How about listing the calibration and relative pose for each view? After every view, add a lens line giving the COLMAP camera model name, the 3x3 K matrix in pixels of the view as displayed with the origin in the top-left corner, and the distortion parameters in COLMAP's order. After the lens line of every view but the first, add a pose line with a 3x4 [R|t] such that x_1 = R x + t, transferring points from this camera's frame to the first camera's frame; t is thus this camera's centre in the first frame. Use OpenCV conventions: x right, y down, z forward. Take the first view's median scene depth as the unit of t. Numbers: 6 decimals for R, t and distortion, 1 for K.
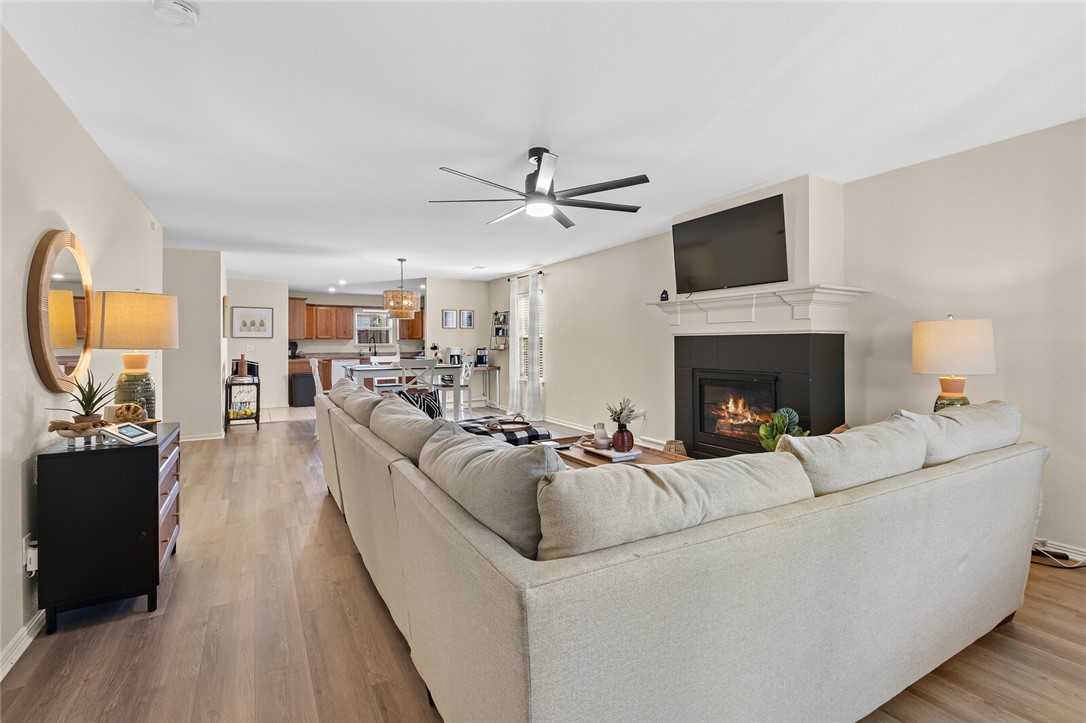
lens RADIAL K [[481.3, 0, 546.6], [0, 481.3, 337.3], [0, 0, 1]] dist [0.017923, -0.000543]
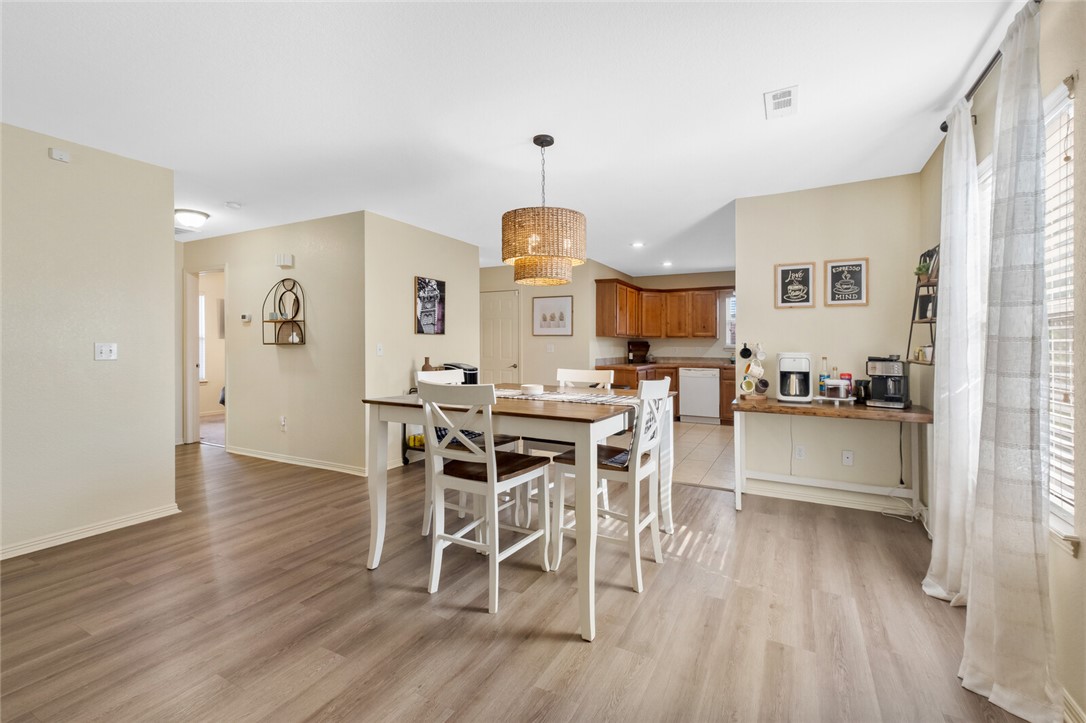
lens RADIAL K [[473.0, 0, 547.8], [0, 473.0, 346.1], [0, 0, 1]] dist [0.019720, -0.000484]
pose [[0.523993, 0.007736, -0.851688, 0.039753], [0.003657, 0.999929, 0.011332, 0.009352], [0.851715, -0.009053, 0.523927, 0.590167]]
